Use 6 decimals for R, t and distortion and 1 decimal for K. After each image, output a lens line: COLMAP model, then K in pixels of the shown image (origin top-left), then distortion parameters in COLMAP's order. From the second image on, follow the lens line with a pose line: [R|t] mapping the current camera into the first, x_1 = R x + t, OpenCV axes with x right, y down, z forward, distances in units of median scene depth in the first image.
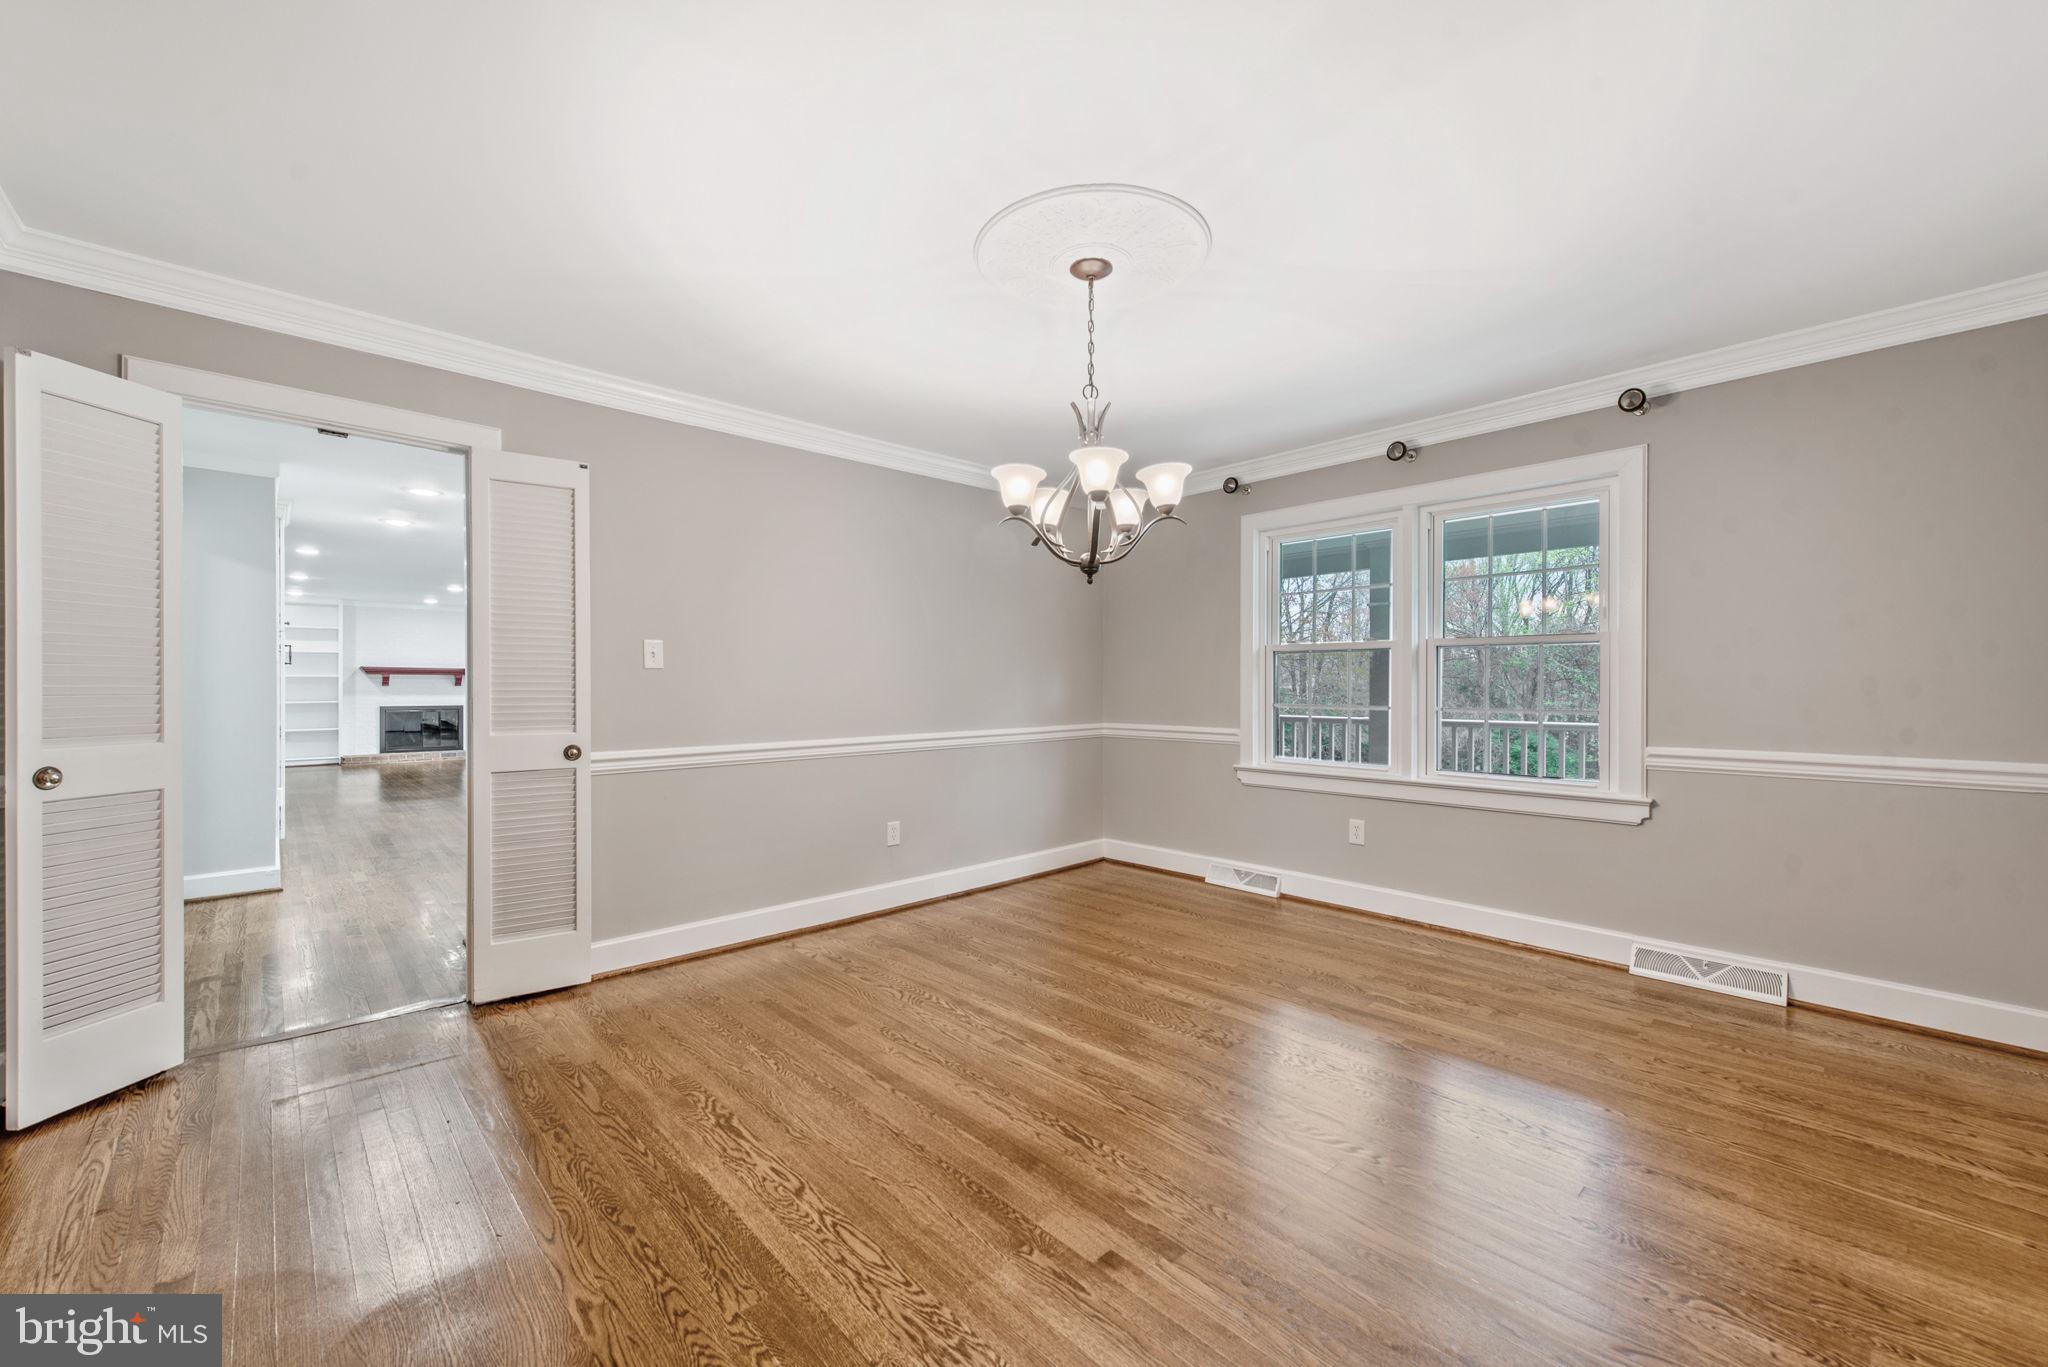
lens RADIAL K [[810.9, 0, 982.7], [0, 810.9, 688.3], [0, 0, 1]] dist [0.007010, -0.001359]
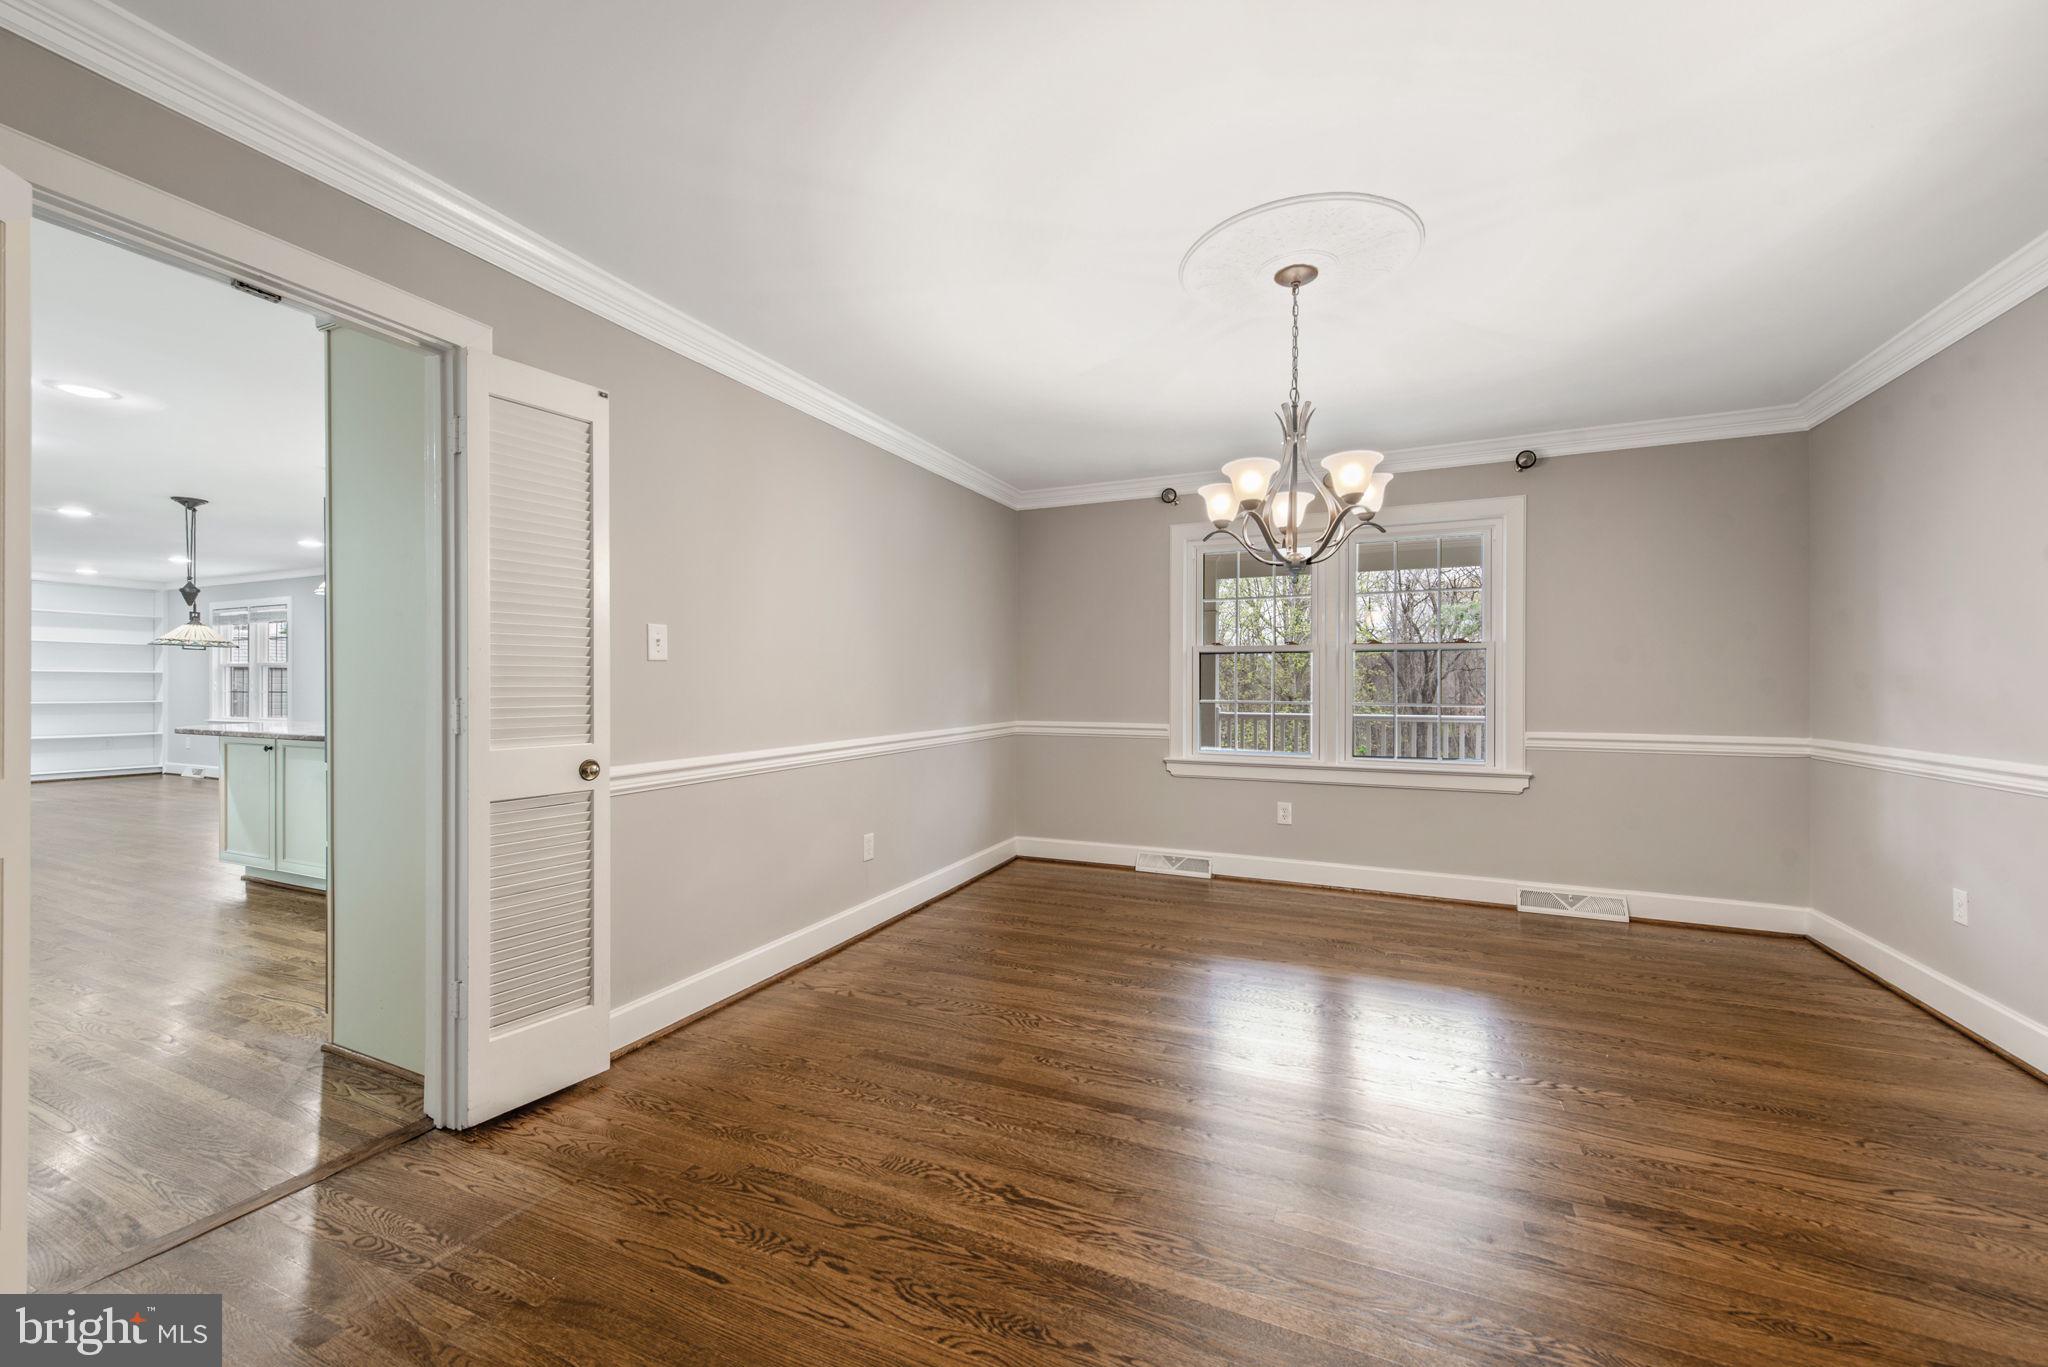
lens RADIAL K [[810.9, 0, 1023.4], [0, 810.9, 683.9], [0, 0, 1]] dist [0.007010, -0.001359]
pose [[0.919938, 0.001838, 0.392060, -0.390592], [-0.000630, 0.999995, -0.003212, 0.001248], [-0.392063, 0.002708, 0.919934, 0.131106]]
